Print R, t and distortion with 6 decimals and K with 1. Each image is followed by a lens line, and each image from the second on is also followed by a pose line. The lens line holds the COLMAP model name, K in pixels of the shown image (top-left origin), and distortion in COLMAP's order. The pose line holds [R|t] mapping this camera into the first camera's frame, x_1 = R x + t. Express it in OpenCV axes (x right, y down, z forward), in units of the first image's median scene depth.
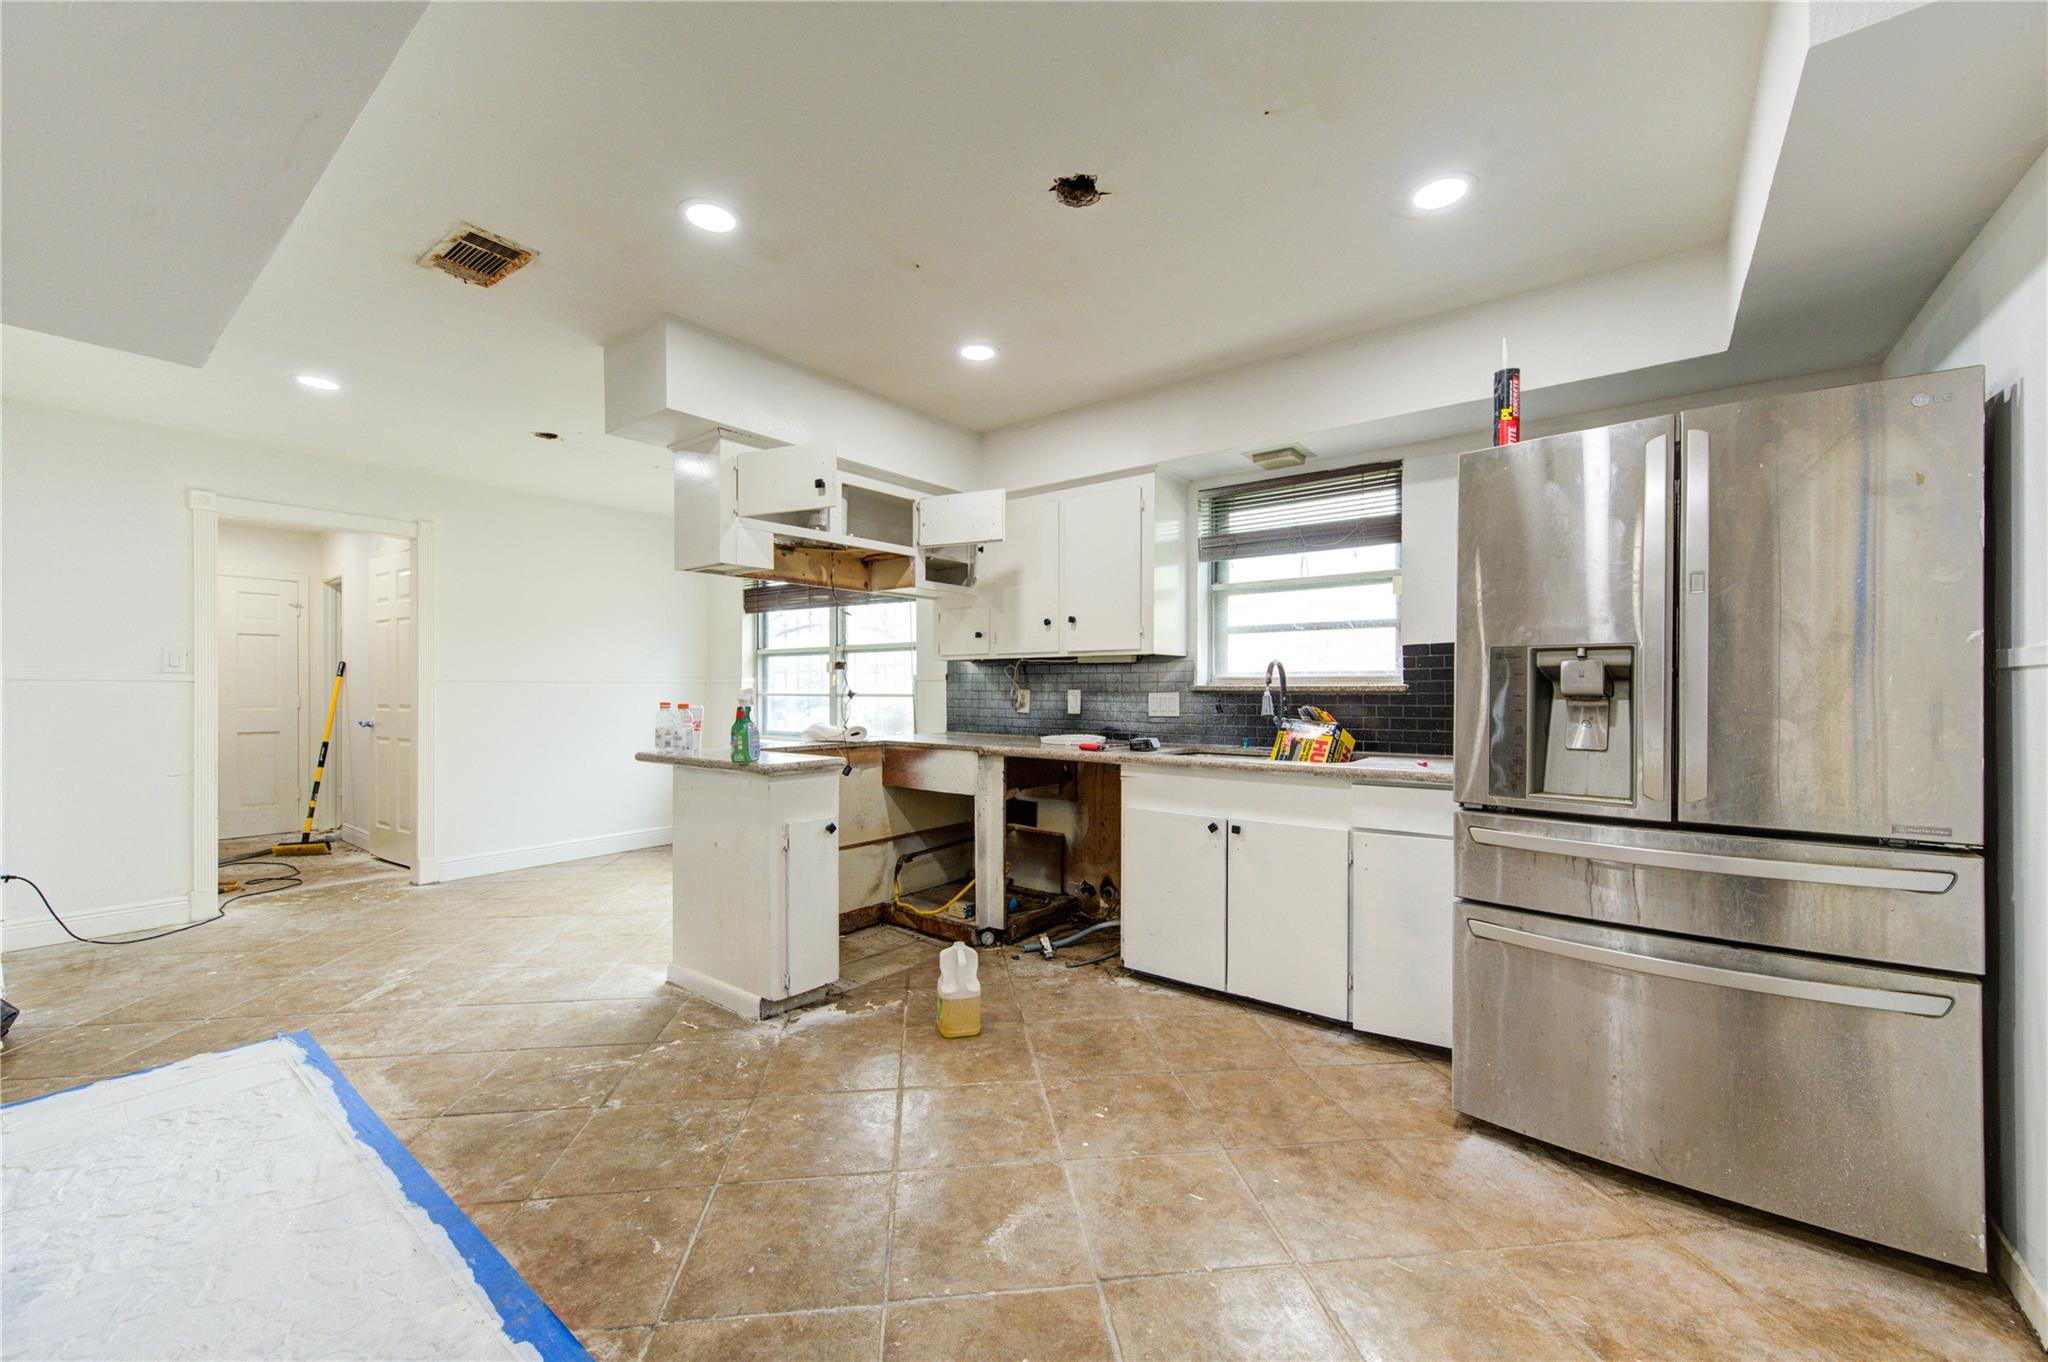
lens RADIAL K [[802.1, 0, 1032.3], [0, 802.1, 685.5], [0, 0, 1]] dist [0.002954, -0.000256]
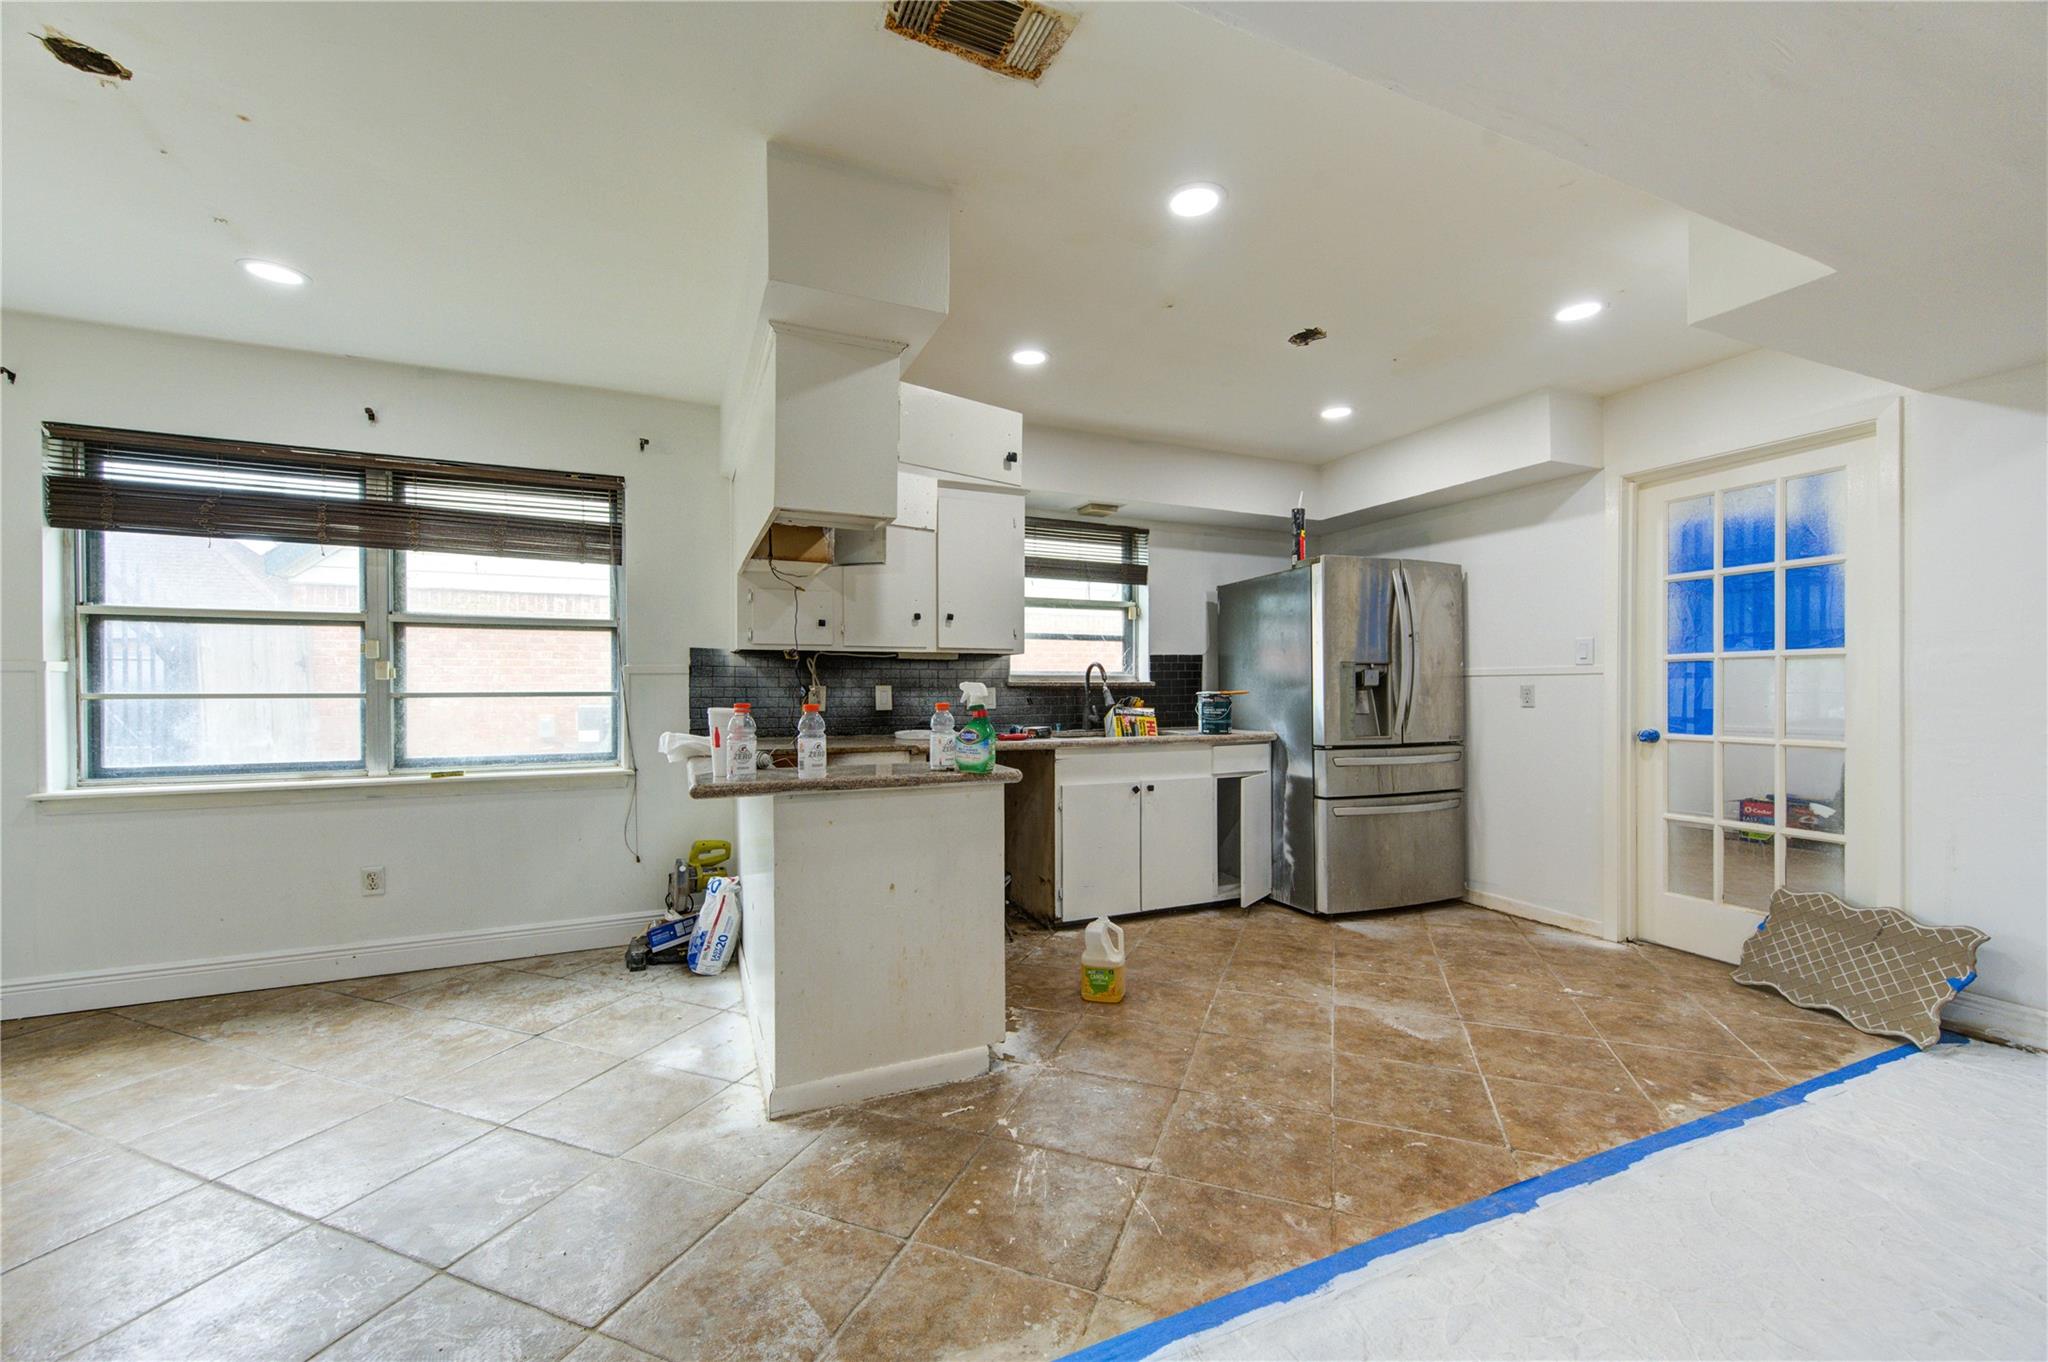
lens RADIAL K [[802.1, 0, 1030.8], [0, 802.1, 686.8], [0, 0, 1]] dist [0.002954, -0.000256]
pose [[0.472117, 0.000298, 0.881536, -0.938944], [-0.000970, 1.000000, 0.000182, 0.008497], [-0.881535, -0.000941, 0.472117, 0.493752]]
